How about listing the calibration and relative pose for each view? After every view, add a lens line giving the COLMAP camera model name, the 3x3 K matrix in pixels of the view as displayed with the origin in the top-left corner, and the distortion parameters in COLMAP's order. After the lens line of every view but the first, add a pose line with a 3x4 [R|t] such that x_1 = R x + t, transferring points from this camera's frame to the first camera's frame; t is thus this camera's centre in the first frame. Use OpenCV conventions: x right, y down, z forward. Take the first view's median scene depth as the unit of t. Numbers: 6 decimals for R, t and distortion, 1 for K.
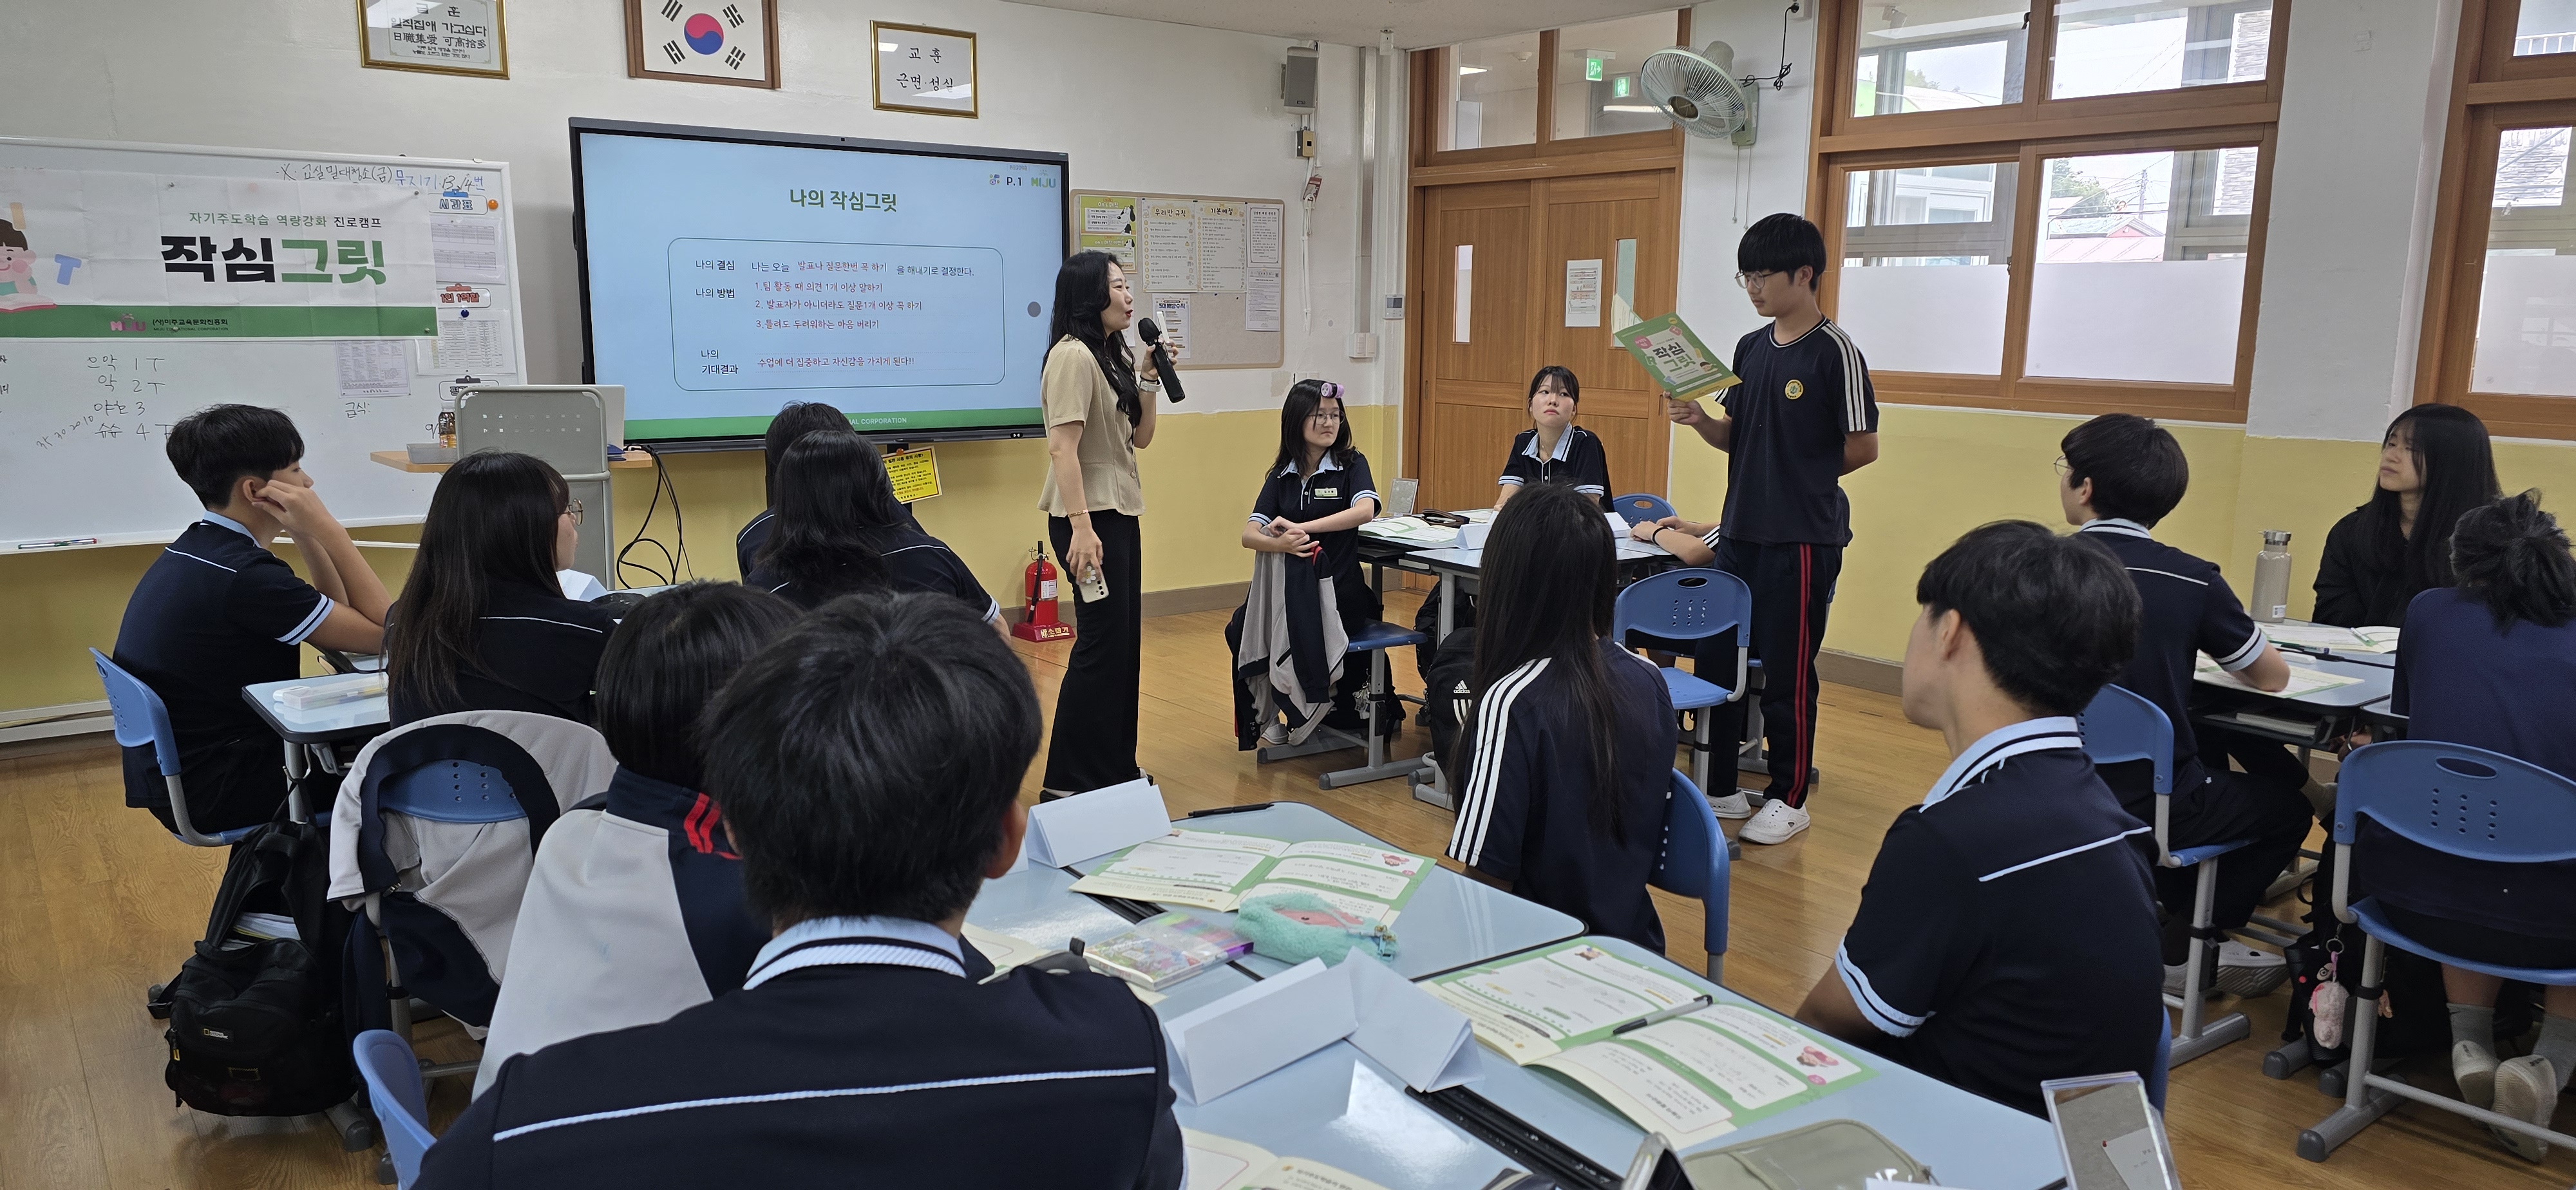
lens RADIAL K [[1740.5, 0, 1294.4], [0, 1740.5, 601.5], [0, 0, 1]] dist [0.038996, -0.026654]
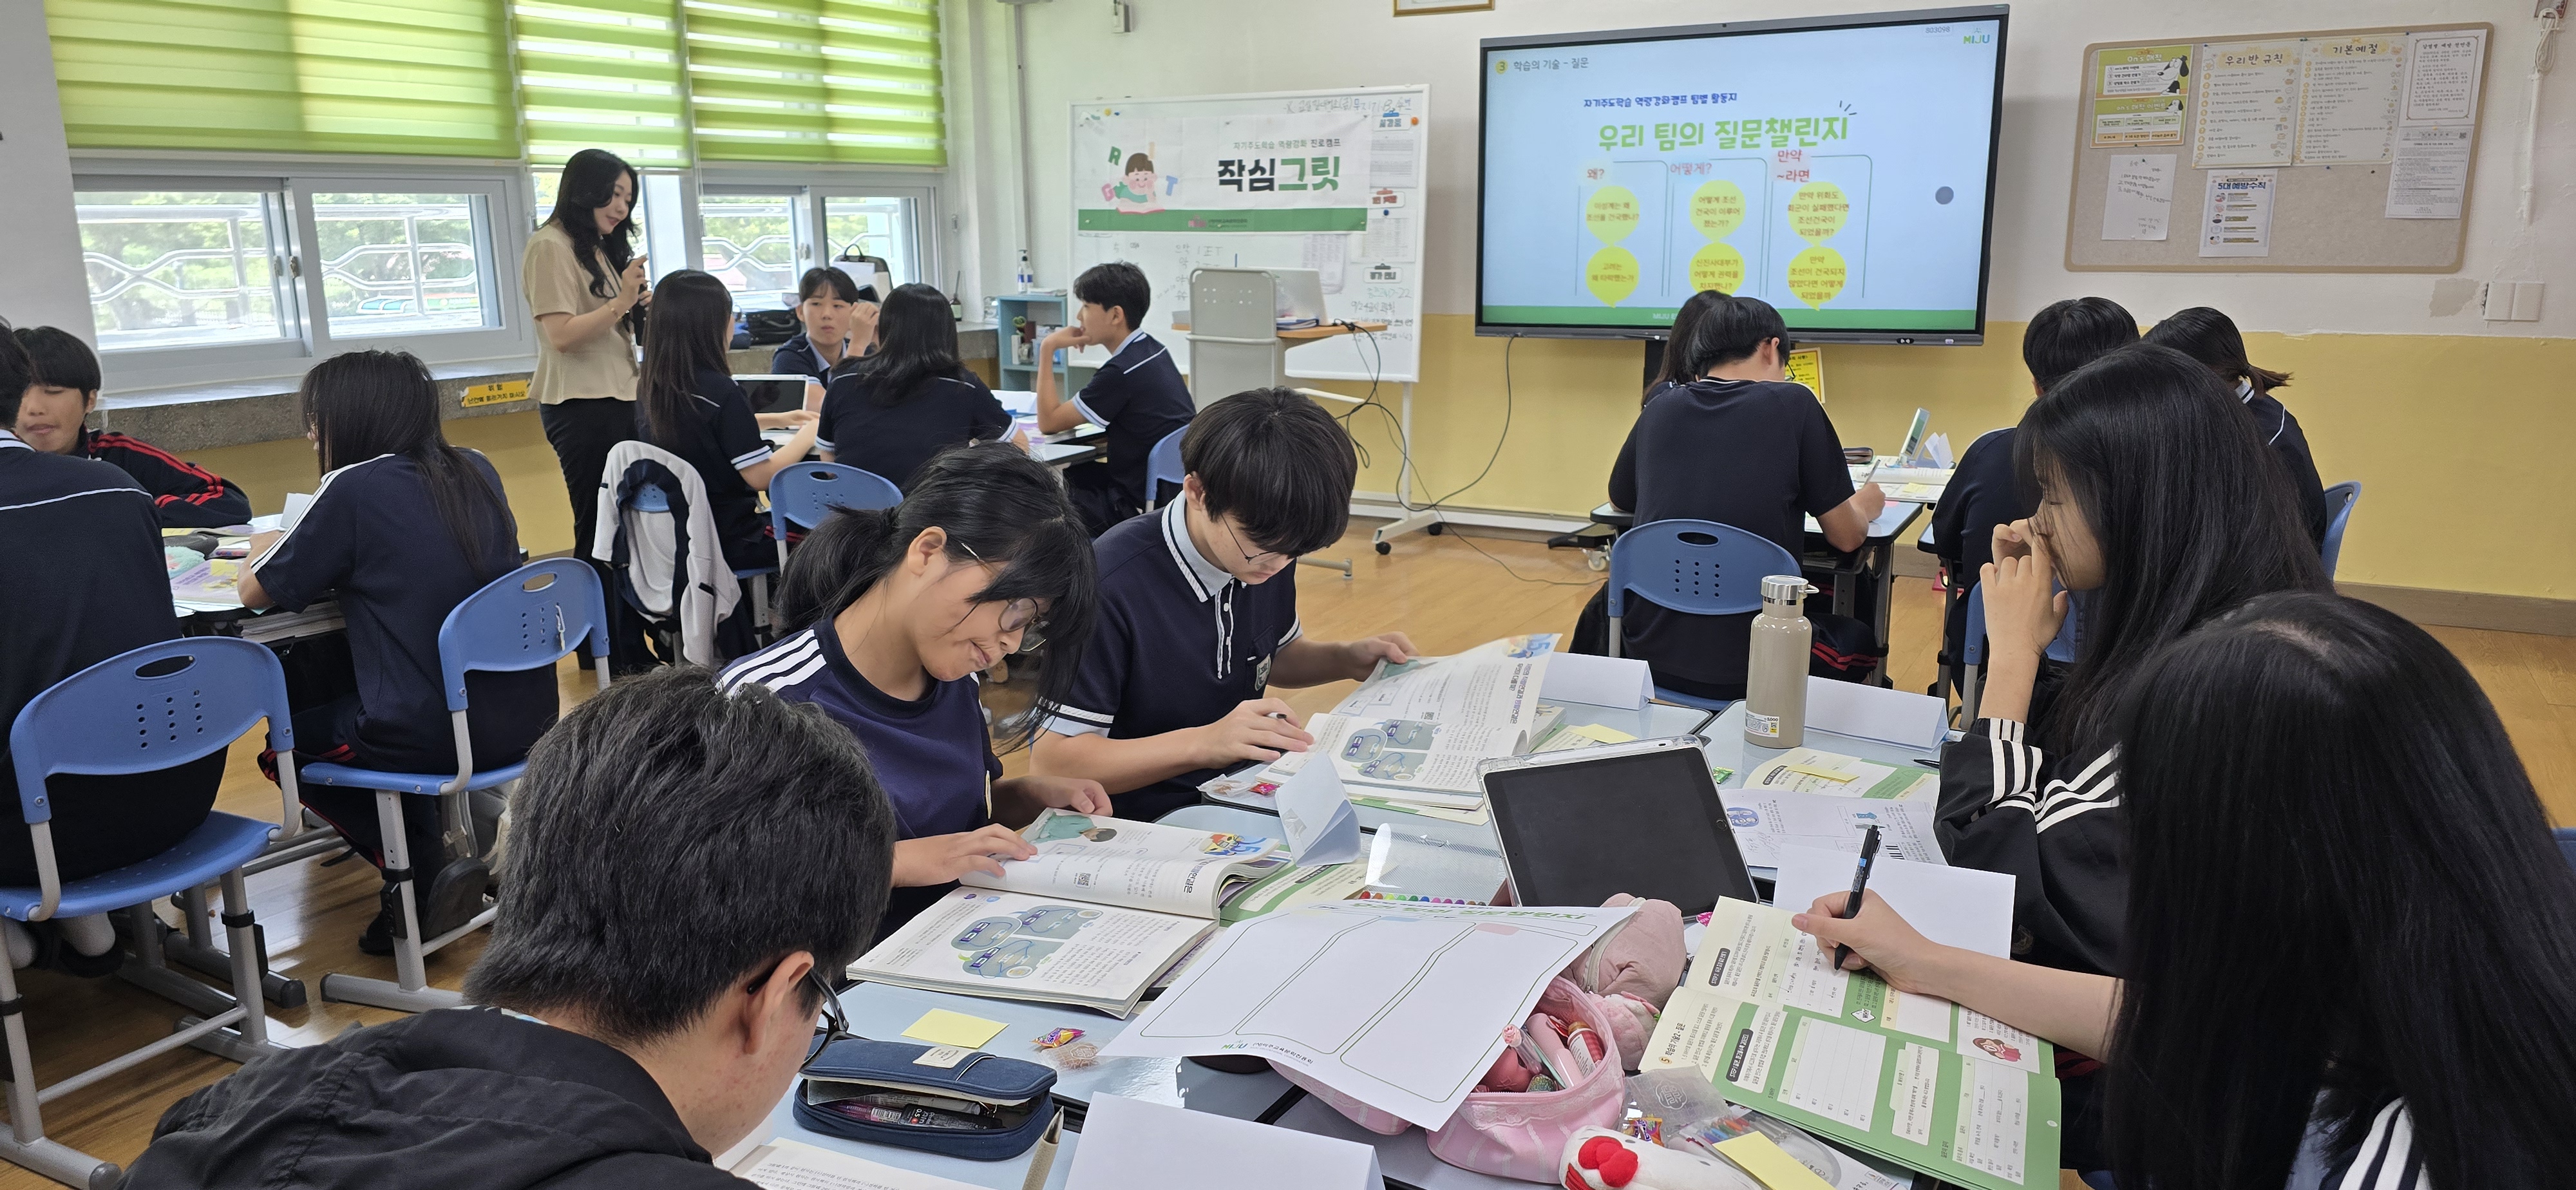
lens RADIAL K [[1740.5, 0, 1288.3], [0, 1740.5, 597.7], [0, 0, 1]] dist [0.038996, -0.026654]
pose [[0.389243, 0.190780, -0.901162, 0.684386], [-0.139722, 0.979225, 0.146955, -0.070574], [0.910477, 0.068711, 0.407813, 0.465328]]
